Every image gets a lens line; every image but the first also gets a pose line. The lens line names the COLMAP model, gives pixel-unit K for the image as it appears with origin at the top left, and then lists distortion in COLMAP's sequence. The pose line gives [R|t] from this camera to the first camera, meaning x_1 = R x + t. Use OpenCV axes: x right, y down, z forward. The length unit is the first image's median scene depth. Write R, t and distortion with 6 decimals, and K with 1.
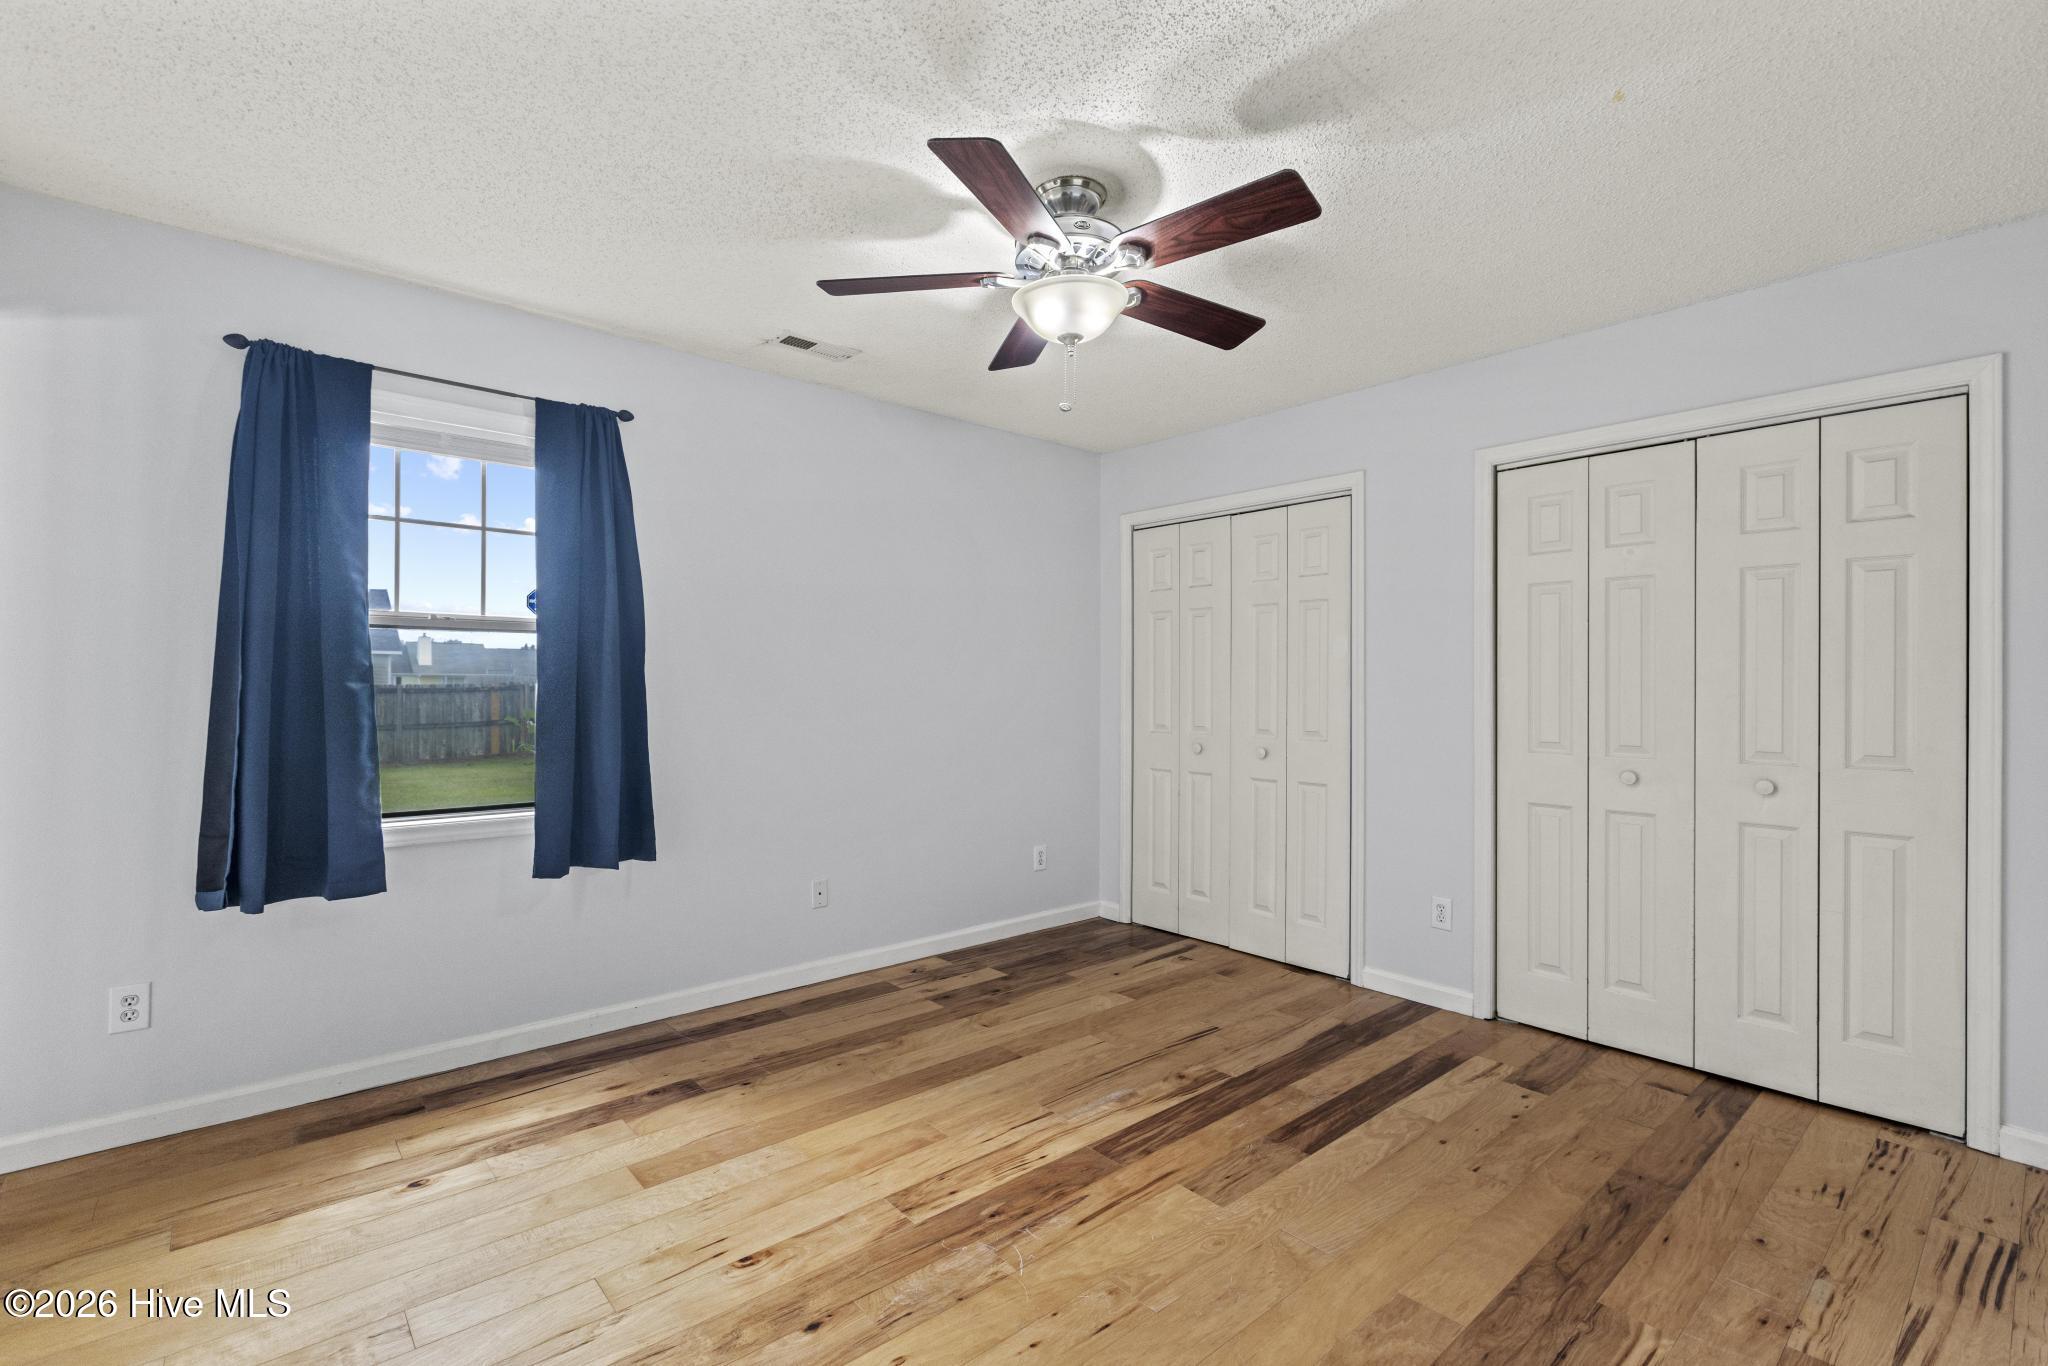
lens RADIAL K [[923.4, 0, 1024.0], [0, 923.4, 683.0], [0, 0, 1]] dist [0.004118, -0.001016]
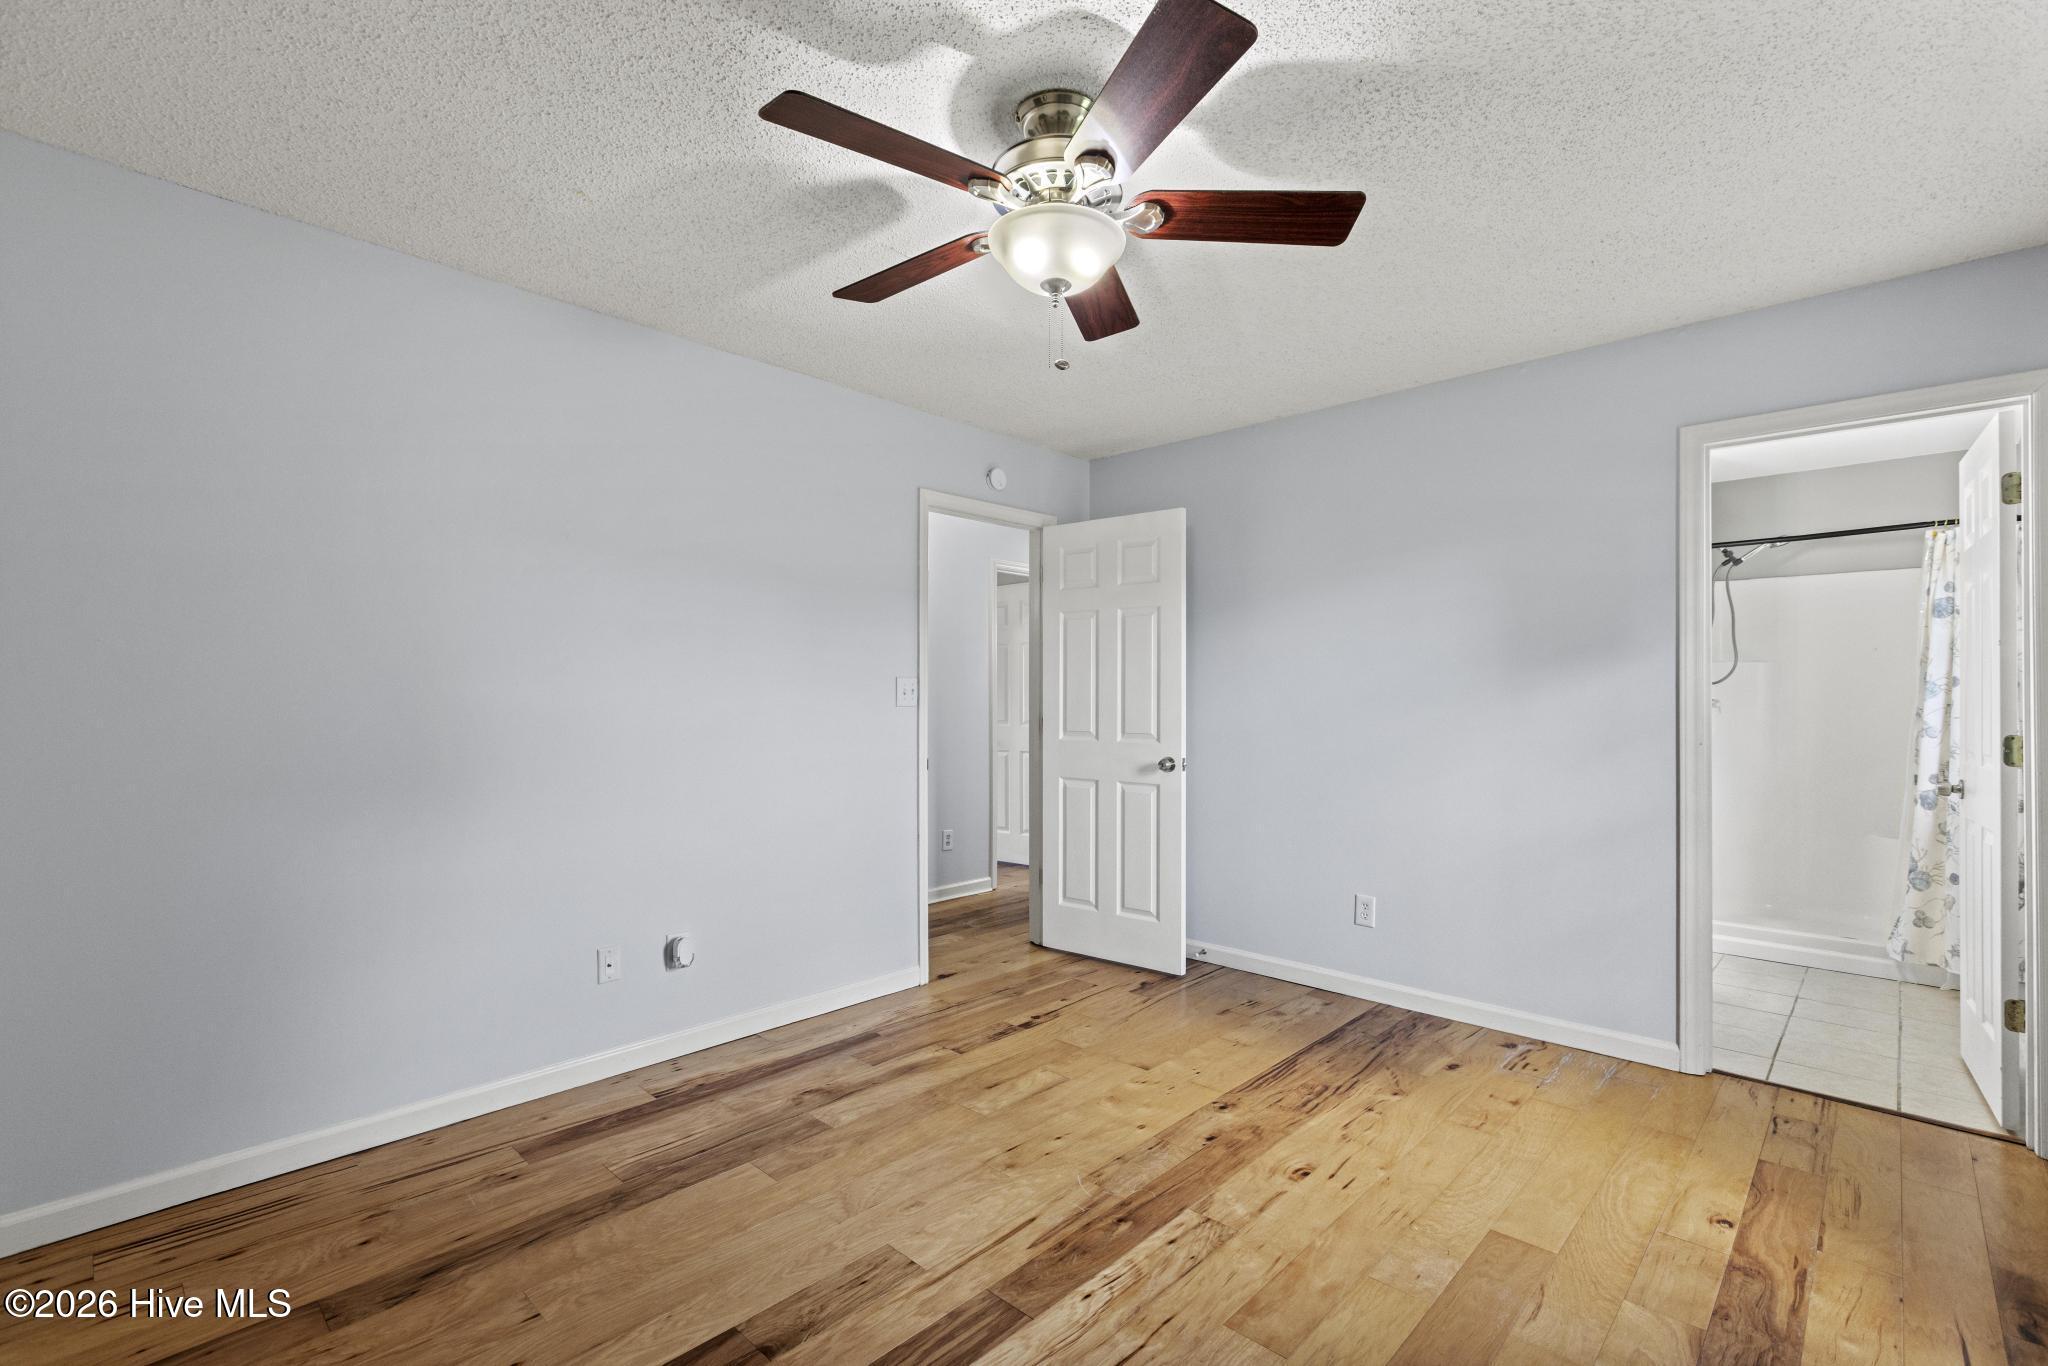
lens RADIAL K [[916.0, 0, 1029.9], [0, 916.0, 694.9], [0, 0, 1]] dist [0.004364, -0.001226]
pose [[-0.994918, -0.006479, -0.100480, 0.160187], [-0.005401, 0.999925, -0.010999, 0.008843], [0.100544, -0.010400, -0.994878, 1.885982]]
